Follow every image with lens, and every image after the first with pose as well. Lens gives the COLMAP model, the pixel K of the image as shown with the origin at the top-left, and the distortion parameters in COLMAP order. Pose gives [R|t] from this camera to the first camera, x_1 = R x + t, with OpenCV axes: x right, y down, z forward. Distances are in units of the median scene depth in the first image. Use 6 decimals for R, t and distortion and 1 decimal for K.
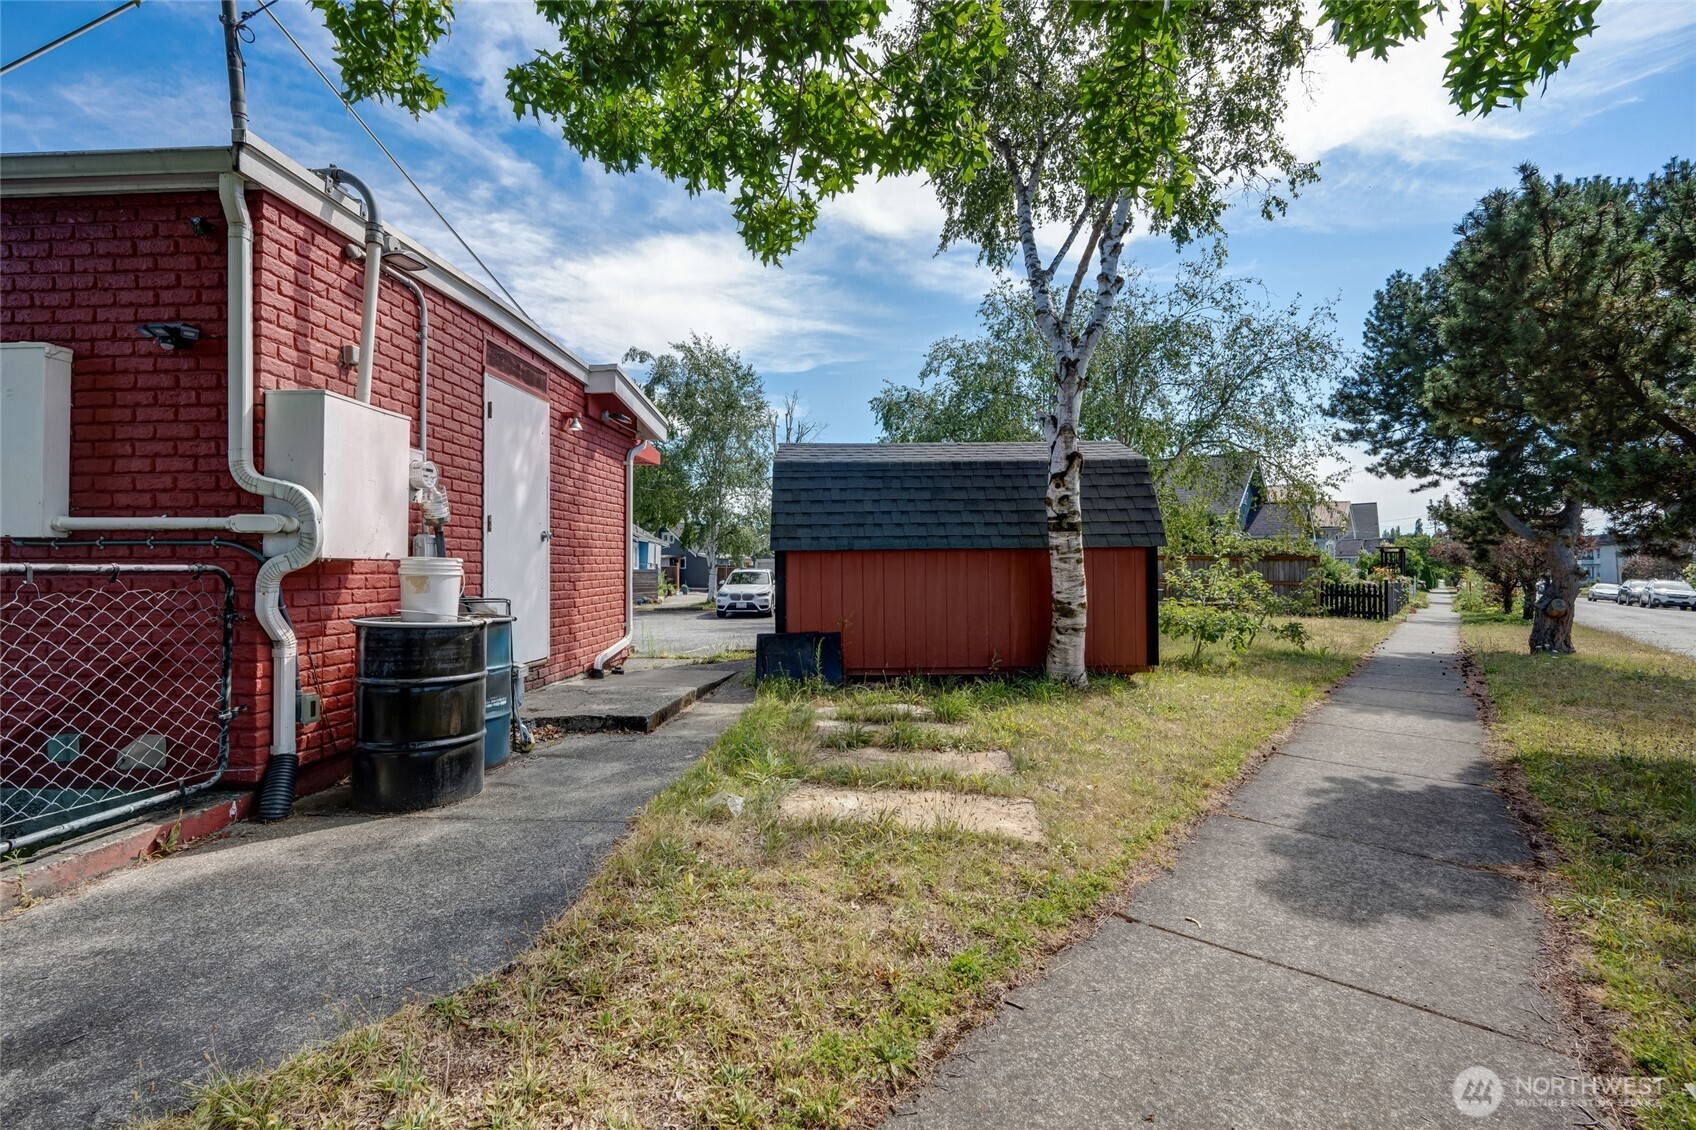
lens RADIAL K [[768.3, 0, 840.9], [0, 768.3, 553.2], [0, 0, 1]] dist [0.011529, -0.000820]
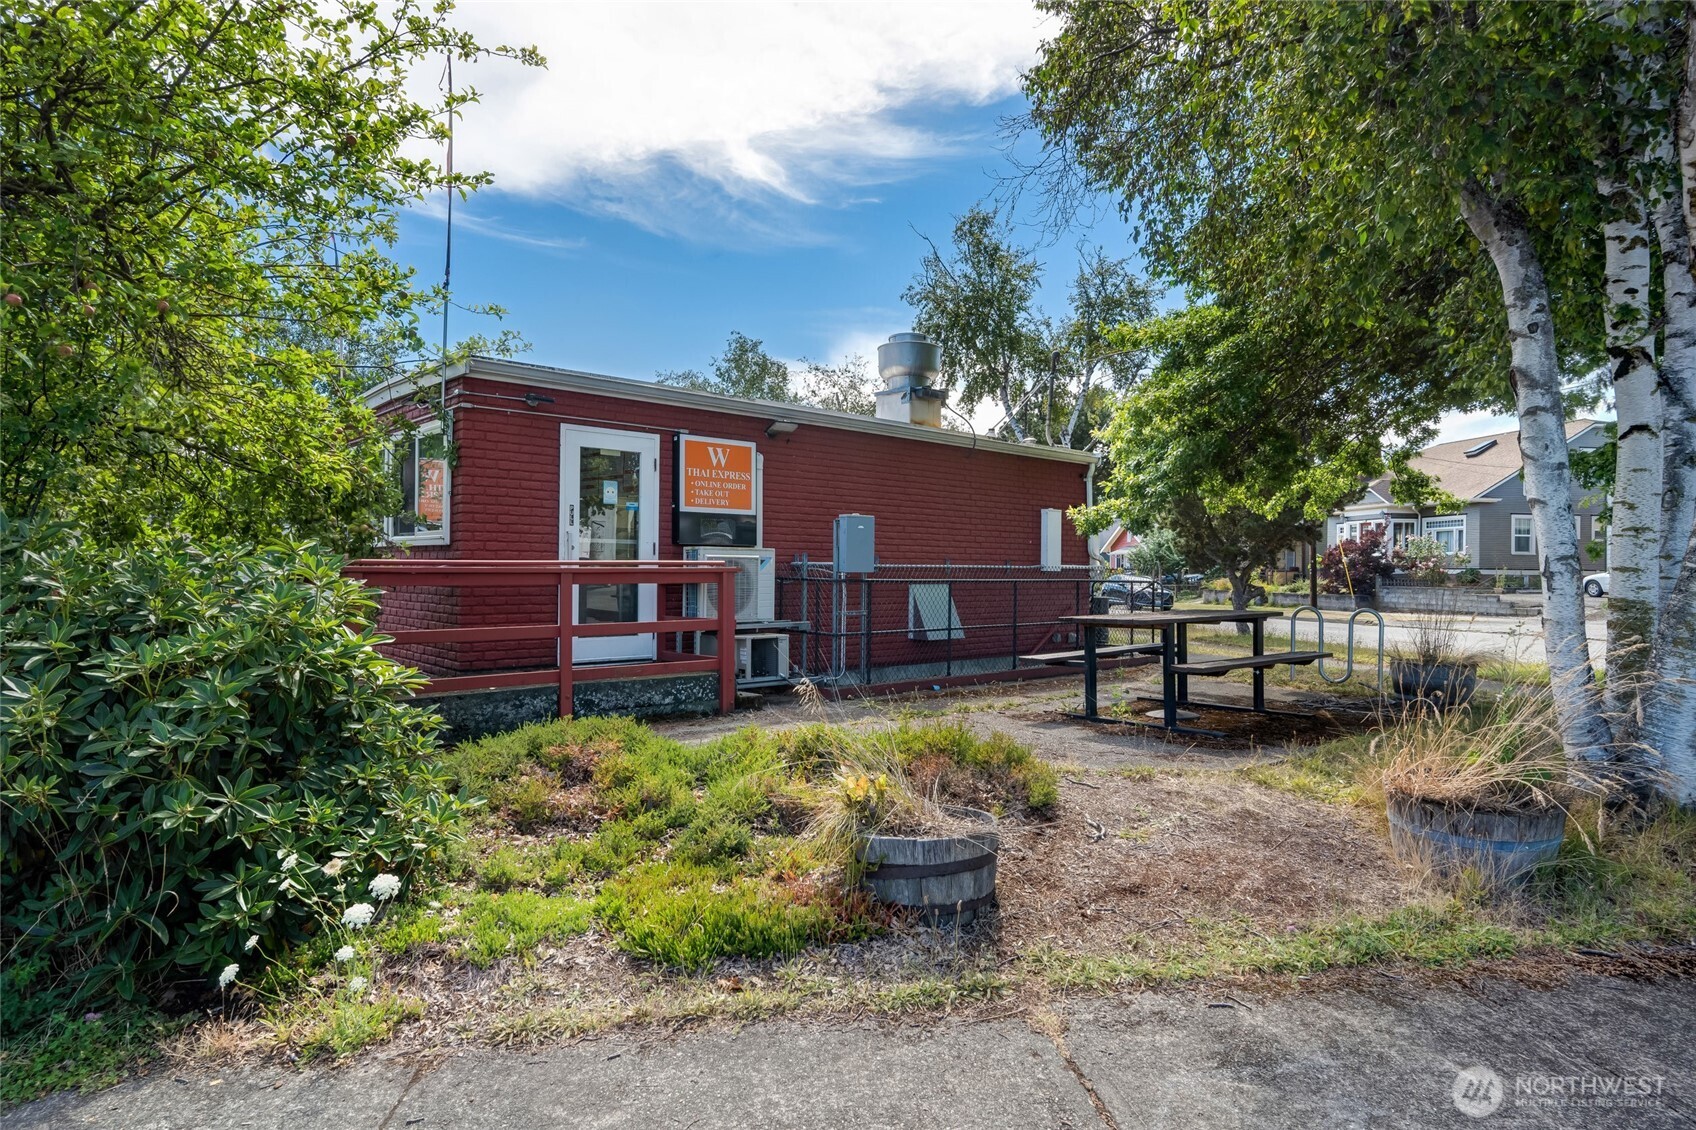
lens RADIAL K [[911.0, 0, 848.0], [0, 911.0, 565.0], [0, 0, 1]] dist [-0.022464, -0.000060]
pose [[0.704444, 0.012155, 0.709656, -1.131218], [-0.023001, 0.999719, 0.005708, -0.010248], [-0.709387, -0.020343, 0.704525, -0.259932]]
